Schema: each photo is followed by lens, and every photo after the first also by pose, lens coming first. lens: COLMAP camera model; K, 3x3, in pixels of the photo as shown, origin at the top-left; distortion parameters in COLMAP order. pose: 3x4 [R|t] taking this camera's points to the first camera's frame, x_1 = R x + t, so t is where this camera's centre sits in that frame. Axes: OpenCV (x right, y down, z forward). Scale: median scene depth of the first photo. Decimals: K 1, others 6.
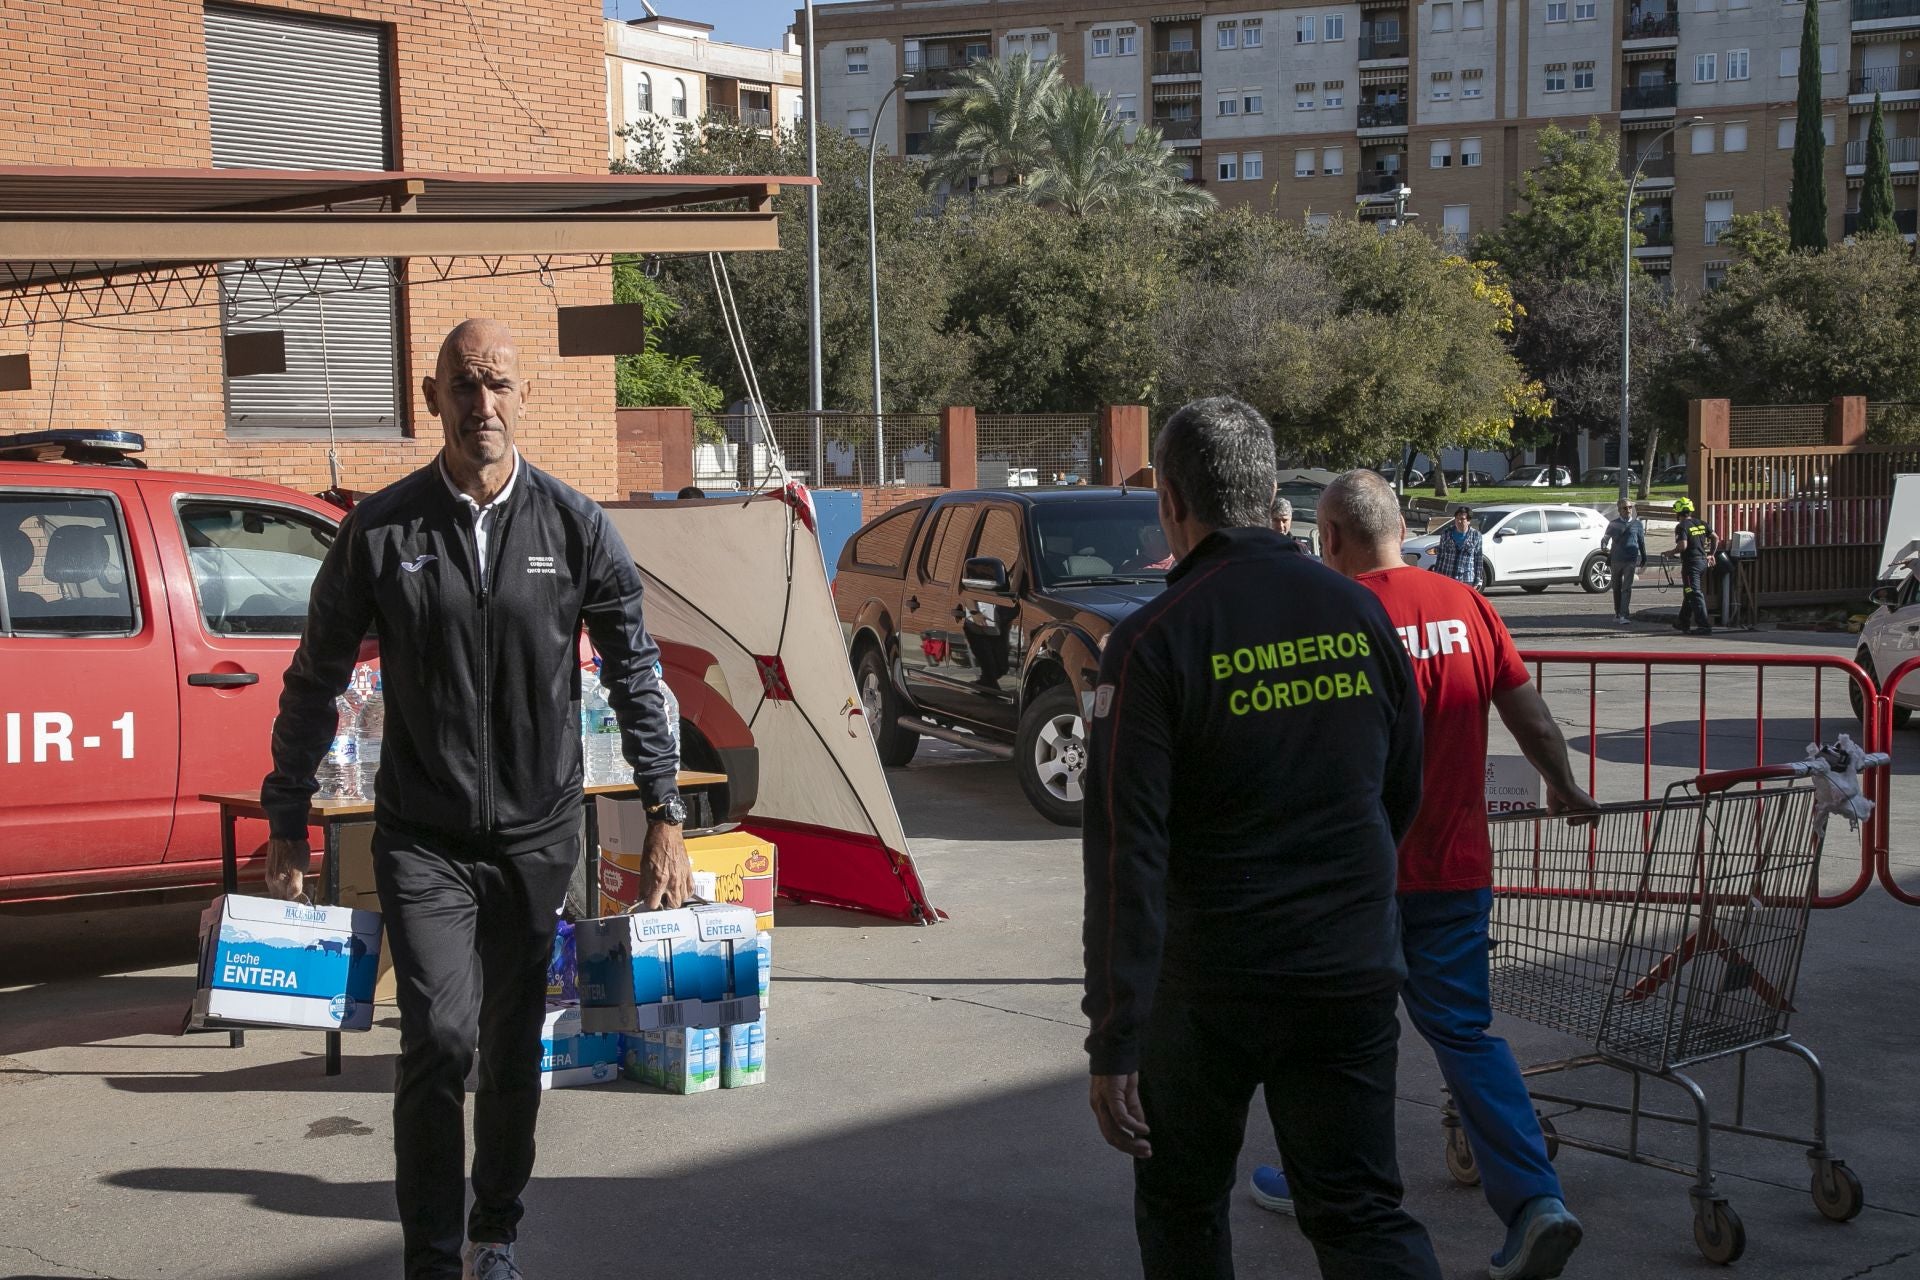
lens RADIAL K [[2478.7, 0, 954.7], [0, 2478.7, 651.1], [0, 0, 1]] dist [0.120625, 0.128605]
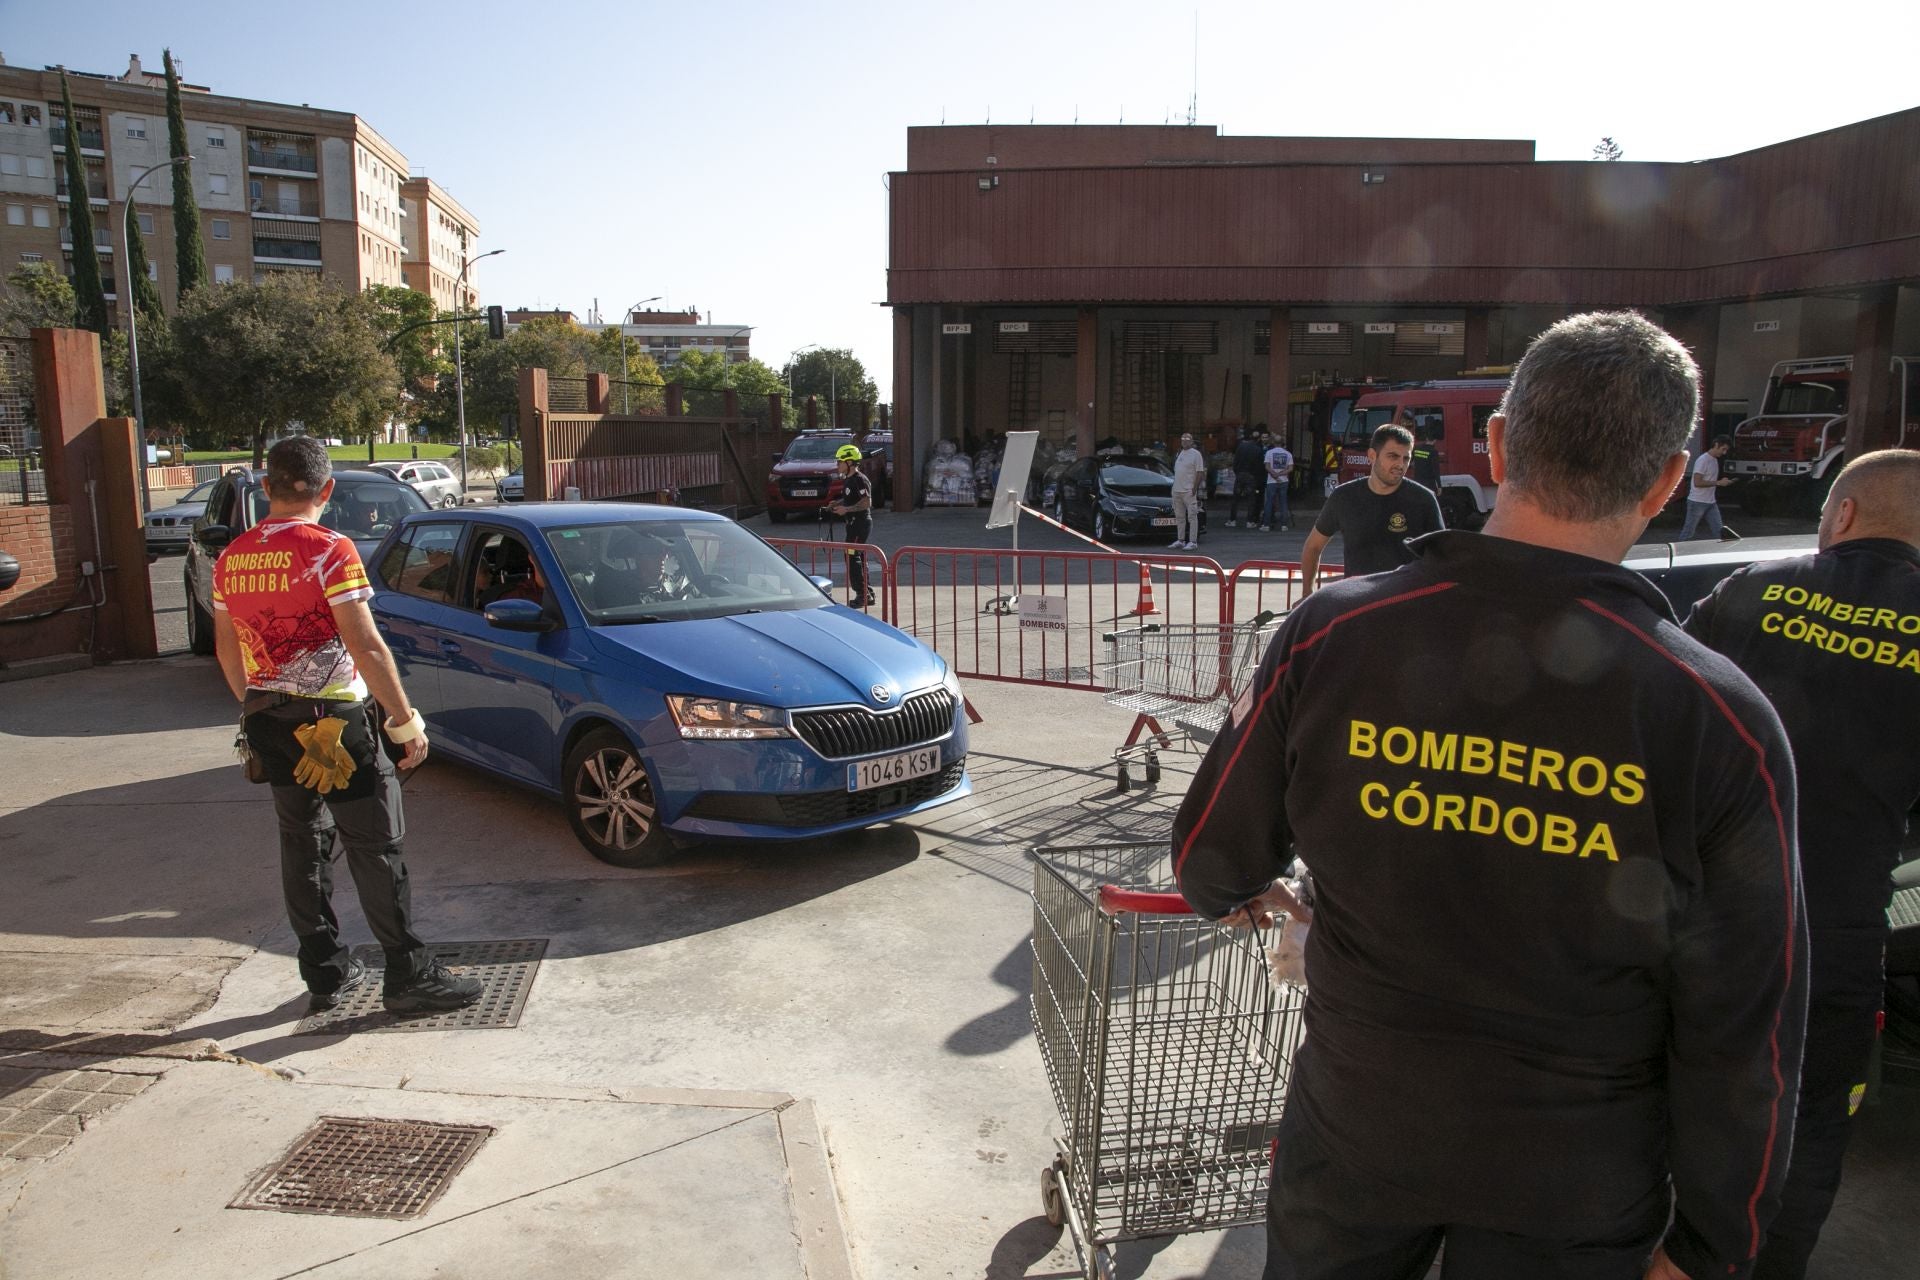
lens RADIAL K [[1318.2, 0, 949.5], [0, 1318.2, 648.6], [0, 0, 1]] dist [-0.124011, 0.075155]
pose [[0.511848, -0.126244, 0.849750, -0.058890], [0.056783, 0.991952, 0.113167, -0.017313], [-0.857198, -0.009673, 0.514897, 0.297982]]
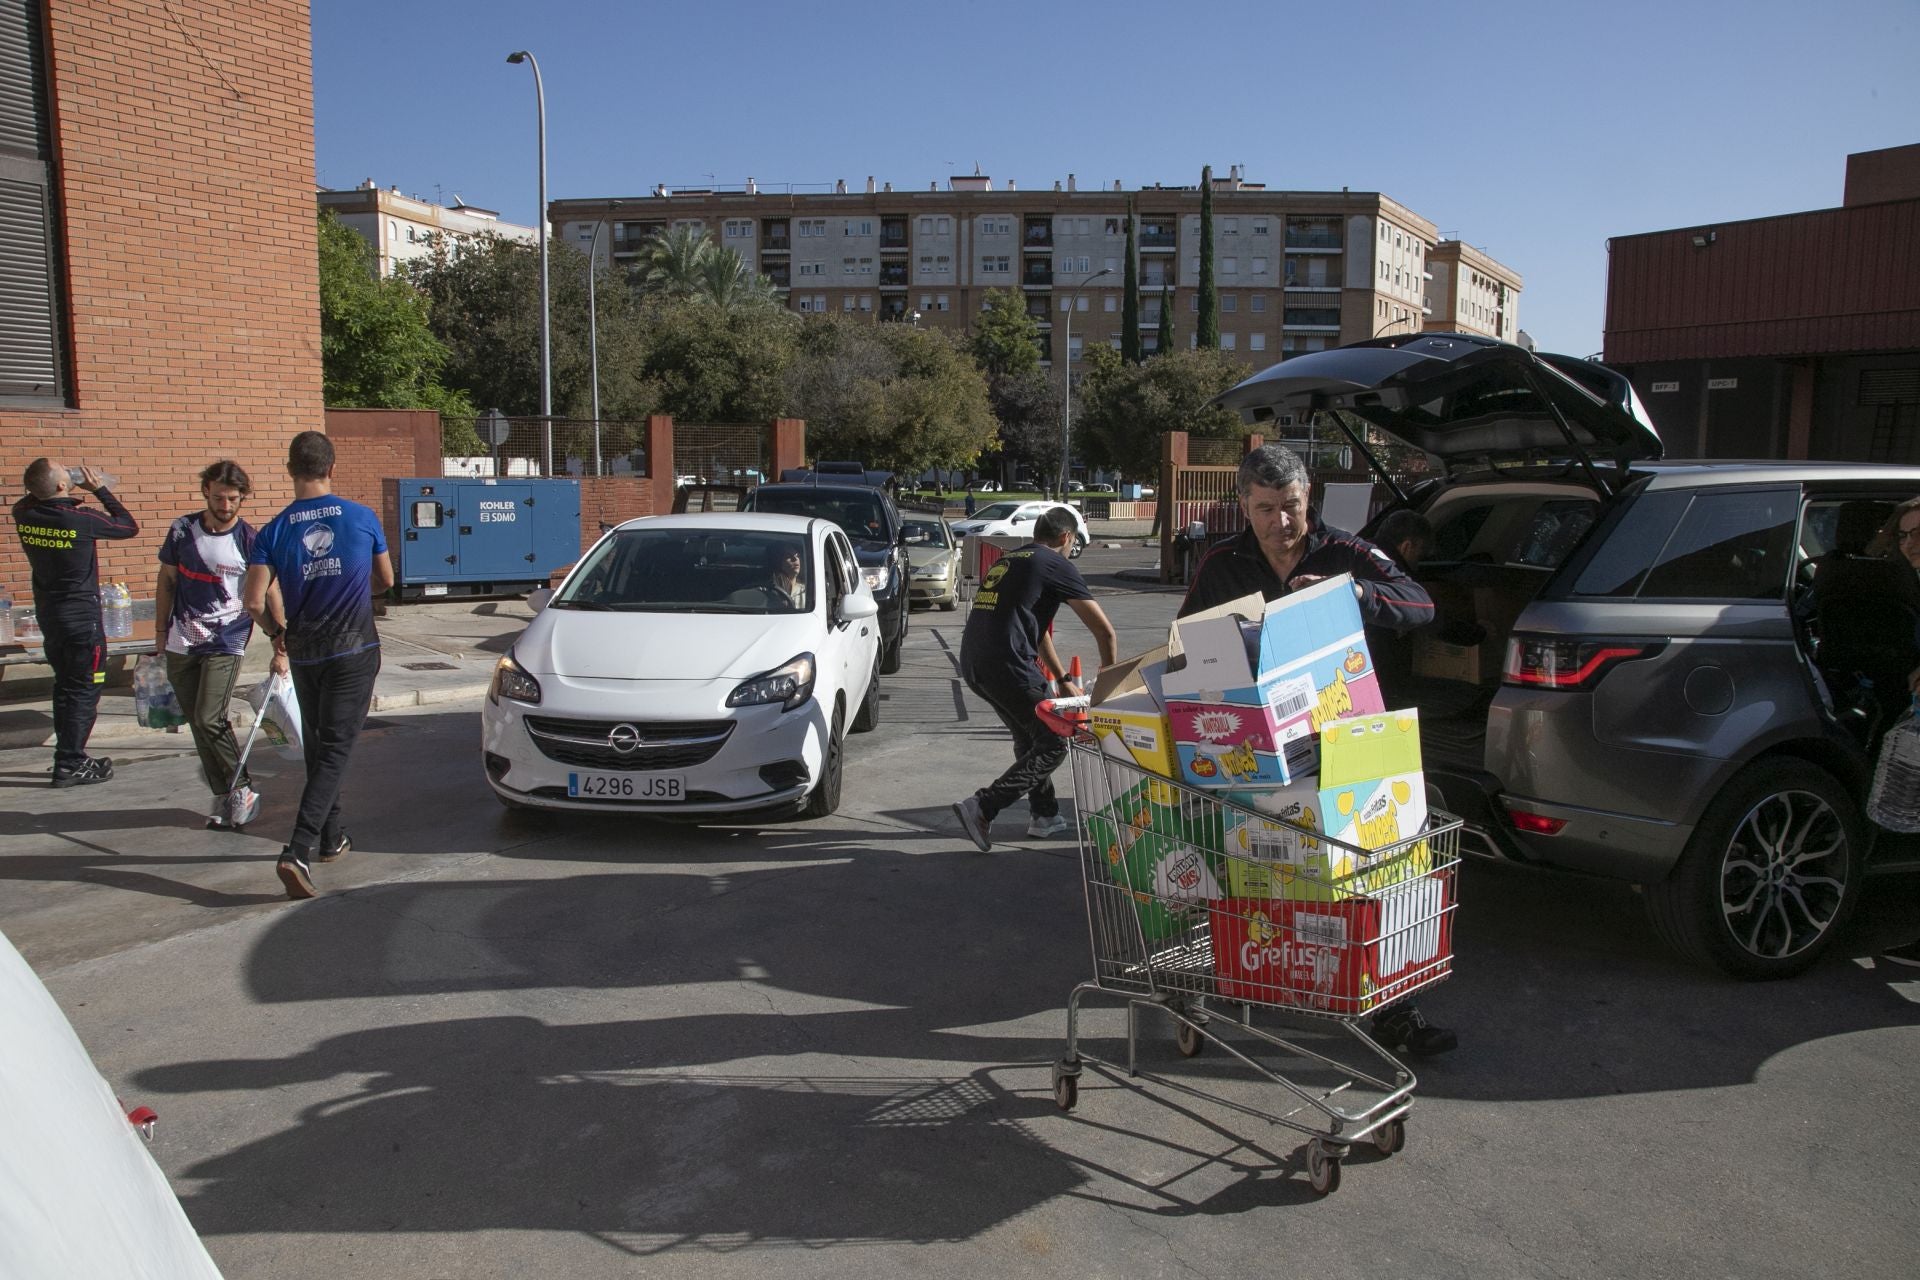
lens RADIAL K [[1326.5, 0, 960.7], [0, 1326.5, 651.6], [0, 0, 1]] dist [-0.122080, 0.070693]
pose [[0.972032, -0.010204, 0.234628, -0.003530], [-0.002731, 0.998497, 0.054738, -0.007079], [-0.234834, -0.053848, 0.970543, 0.146145]]
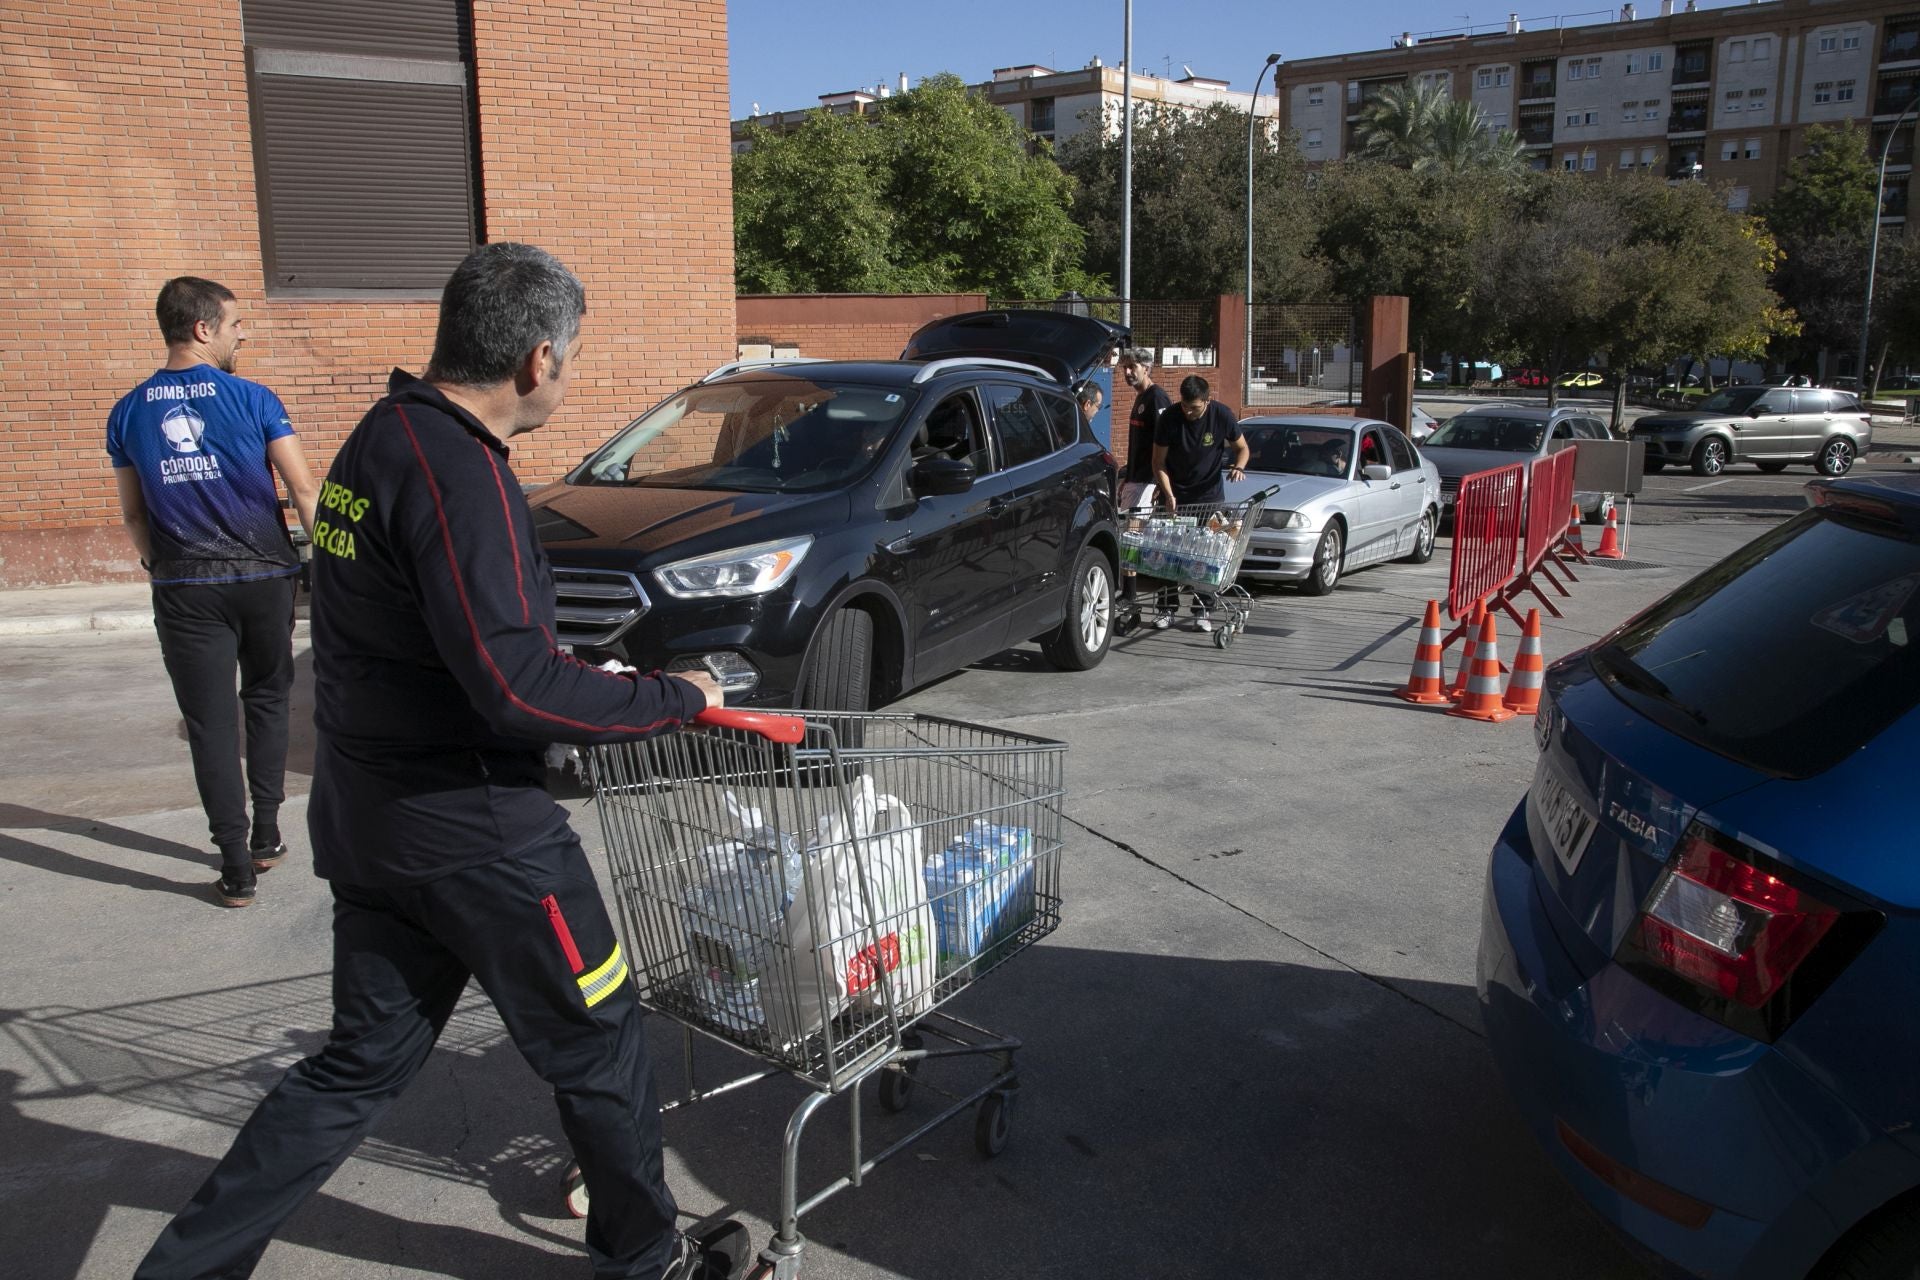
lens RADIAL K [[1439.1, 0, 960.4], [0, 1439.1, 651.3], [0, 0, 1]] dist [-0.098503, 0.081204]
pose [[0.956650, 0.064974, -0.283901, 0.038119], [-0.030086, 0.991629, 0.125567, -0.007737], [0.289683, -0.111582, 0.950596, 0.162107]]
